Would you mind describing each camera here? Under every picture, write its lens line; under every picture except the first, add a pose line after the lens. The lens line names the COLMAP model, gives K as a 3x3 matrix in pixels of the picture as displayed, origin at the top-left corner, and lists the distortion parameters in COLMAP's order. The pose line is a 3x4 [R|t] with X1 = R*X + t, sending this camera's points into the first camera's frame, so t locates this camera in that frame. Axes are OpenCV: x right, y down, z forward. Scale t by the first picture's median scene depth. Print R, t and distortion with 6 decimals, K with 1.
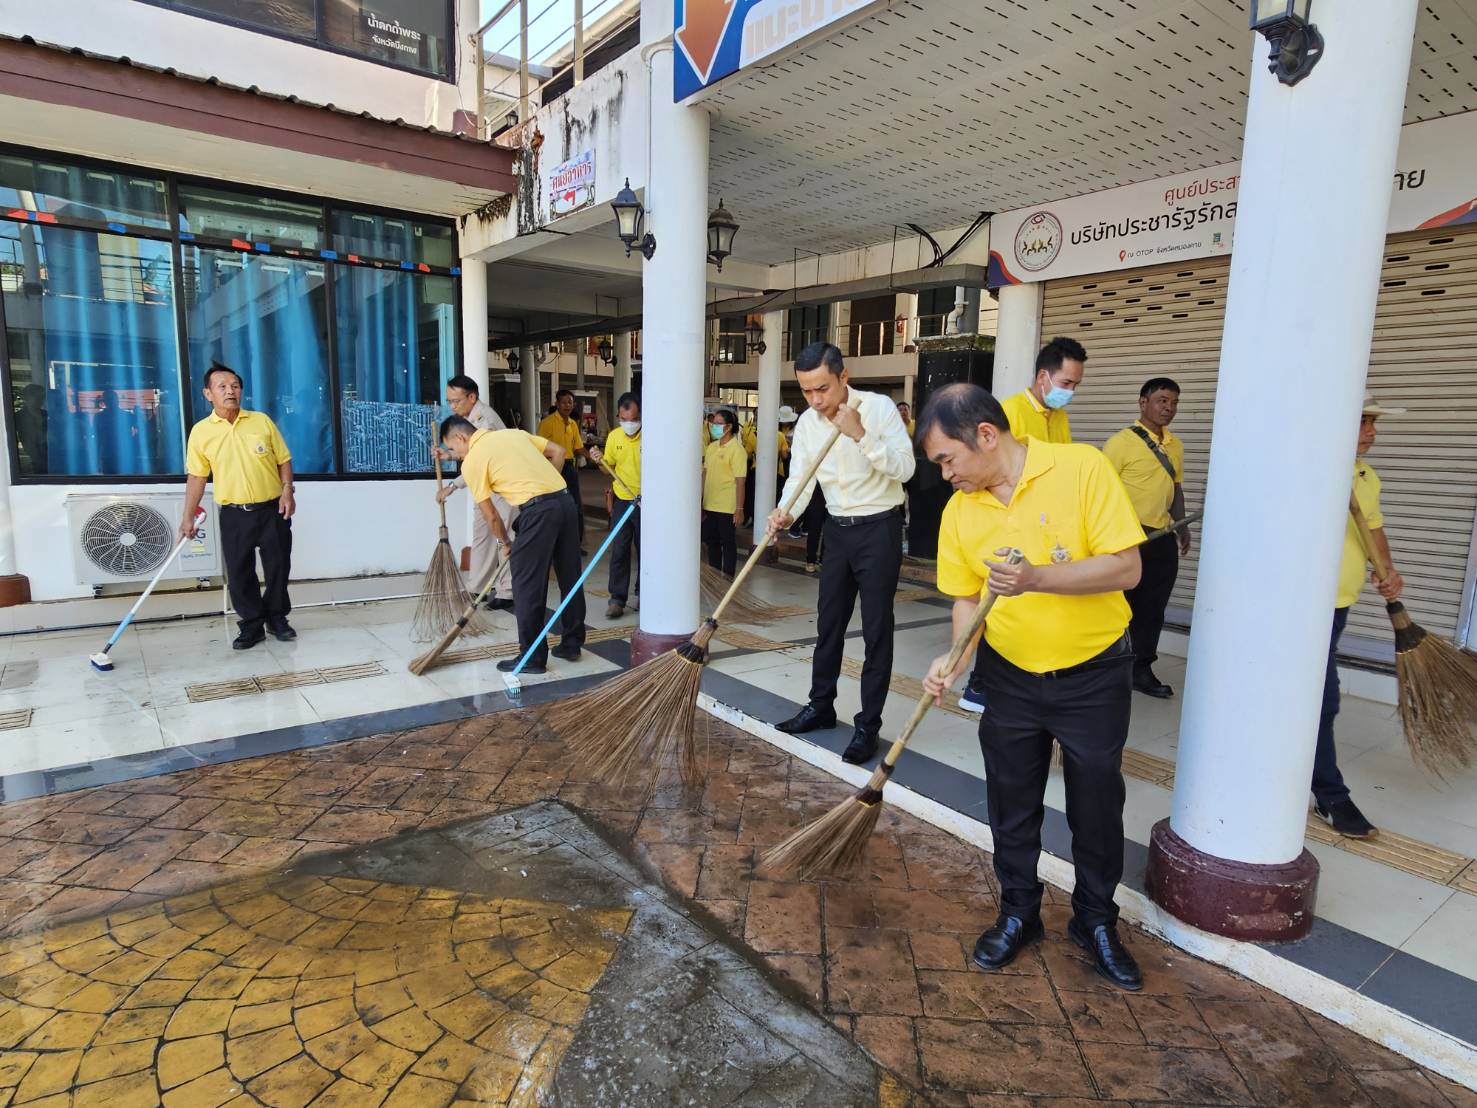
lens RADIAL K [[862.8, 0, 741.0], [0, 862.8, 556.3], [0, 0, 1]] dist [0.008680, -0.001545]
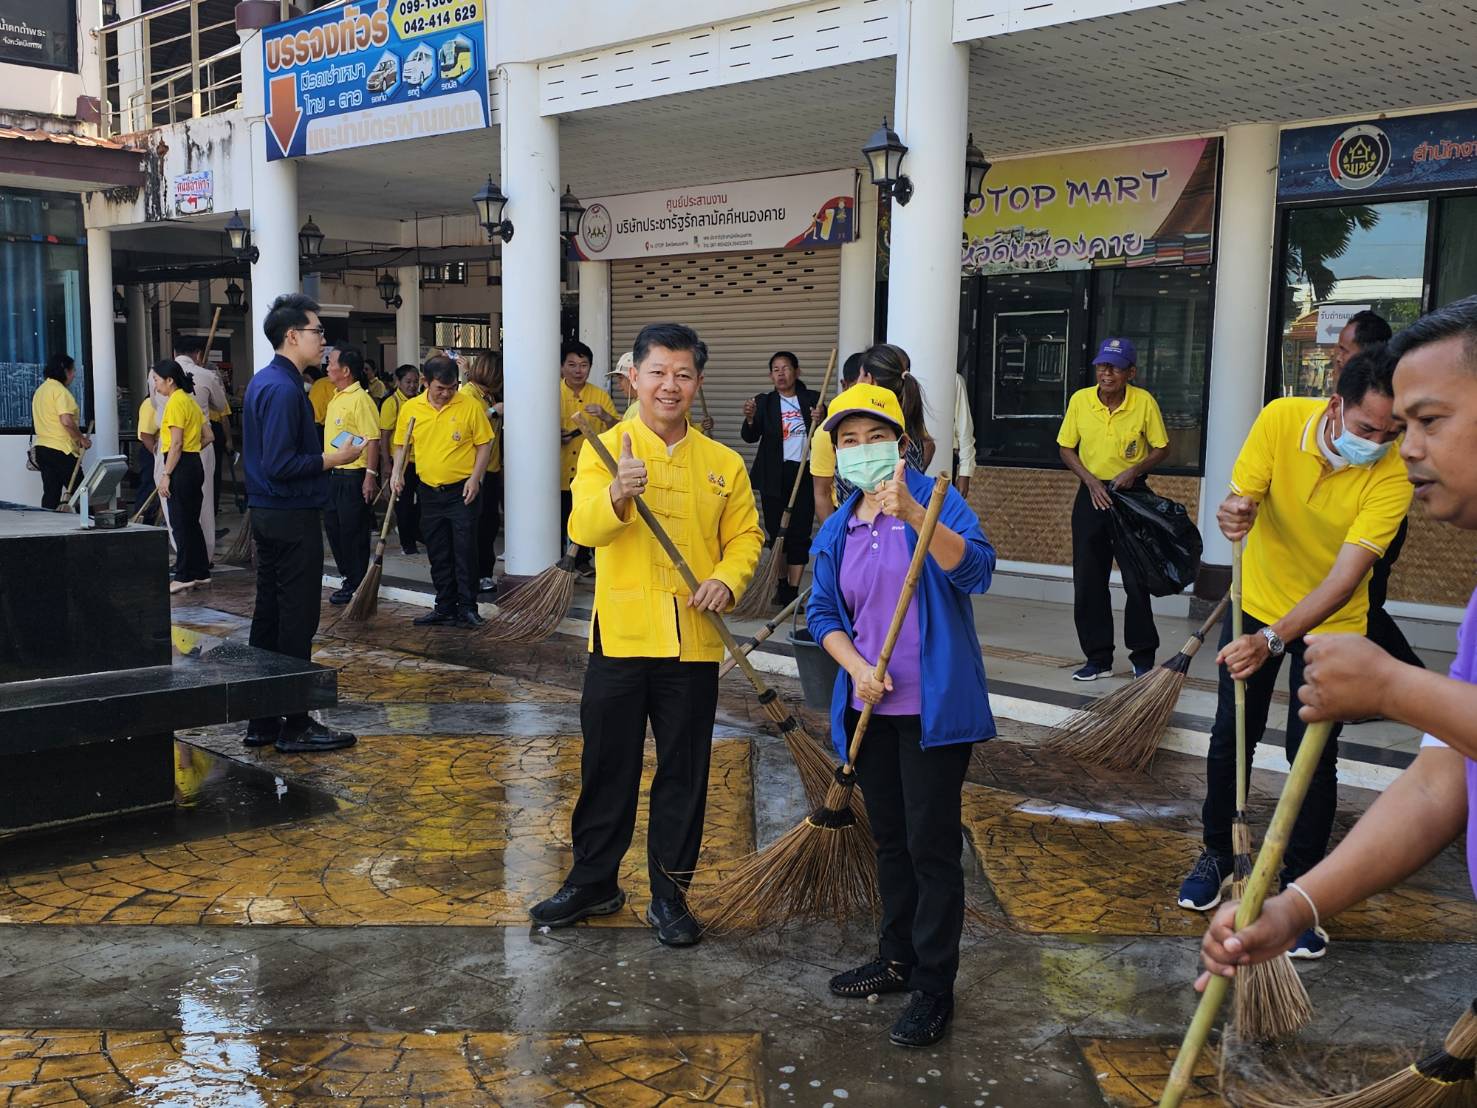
lens RADIAL K [[1610.8, 0, 742.0], [0, 1610.8, 585.9], [0, 0, 1]] dist [0.047101, 0.000000]
pose [[0.991031, -0.028466, 0.130562, 0.231247], [0.031074, 0.999355, -0.017982, 0.179406], [-0.129966, 0.021878, 0.991277, -1.227954]]
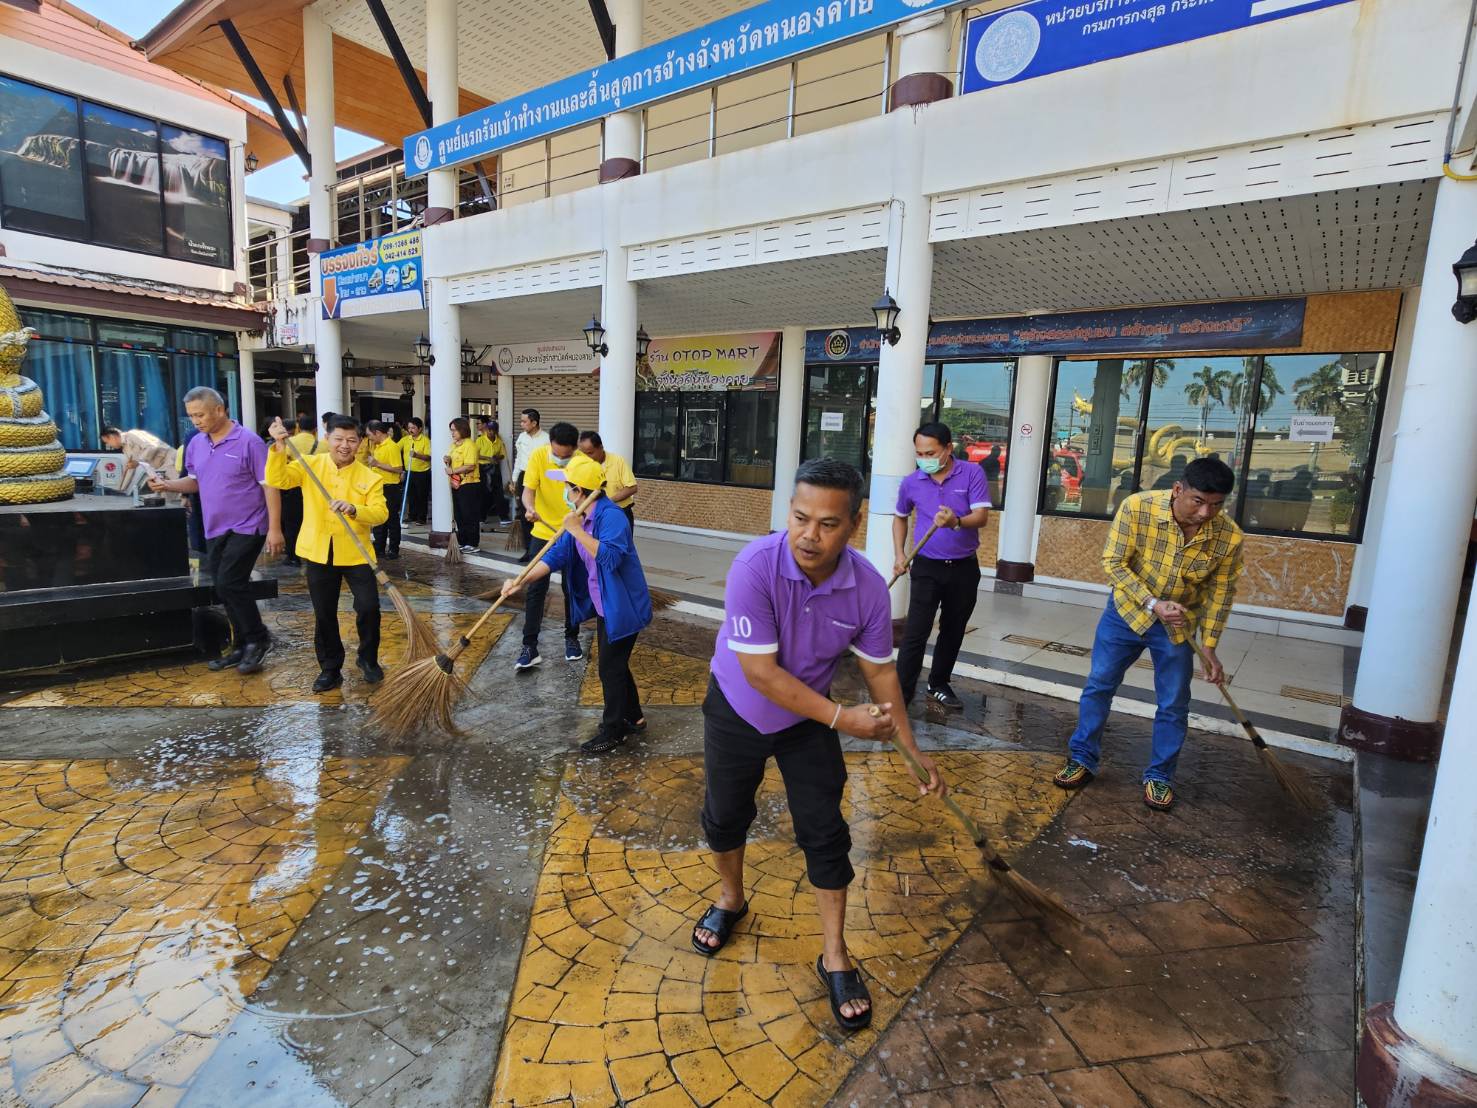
lens RADIAL K [[773.5, 0, 740.0], [0, 773.5, 559.7], [0, 0, 1]] dist [-0.004282, 0.002496]
pose [[0.965908, -0.022077, 0.257943, 0.401341], [0.018485, 0.999696, 0.016345, 0.176841], [-0.258225, -0.011020, 0.966022, -1.274601]]
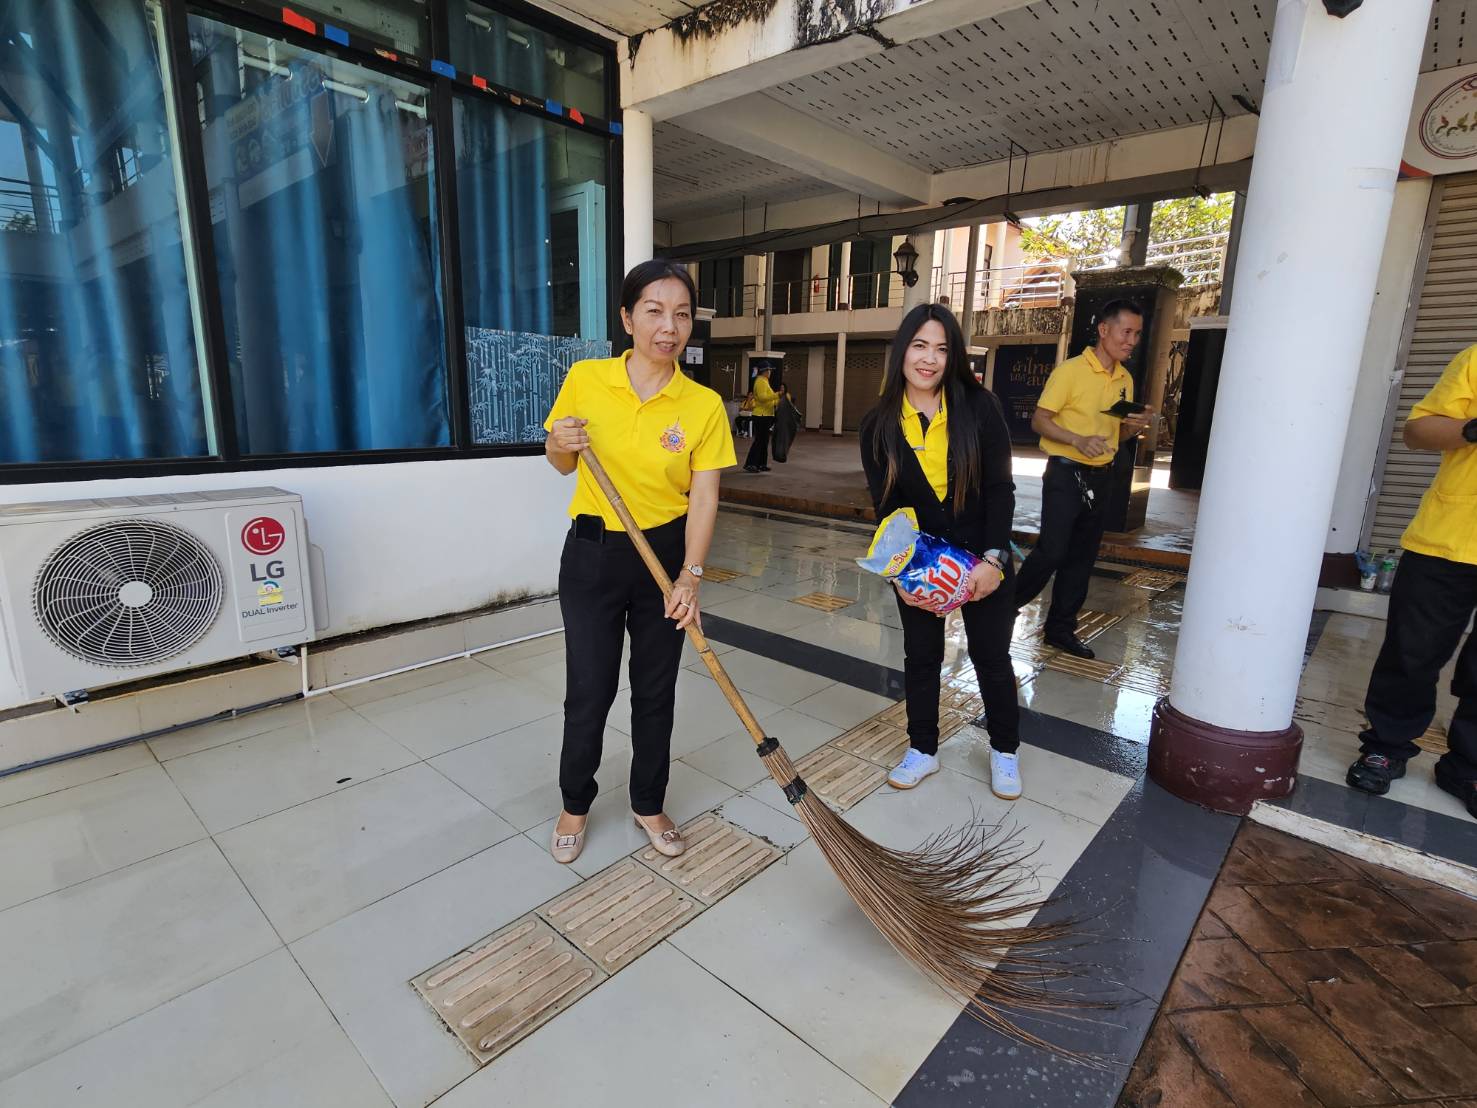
lens RADIAL K [[745.6, 0, 740.4], [0, 745.6, 548.2], [0, 0, 1]] dist [0.003794, 0.002493]
pose [[0.980549, -0.043814, 0.191321, -0.397848], [0.029239, 0.996497, 0.078353, -0.062719], [-0.194084, -0.071235, 0.978395, 0.454122]]
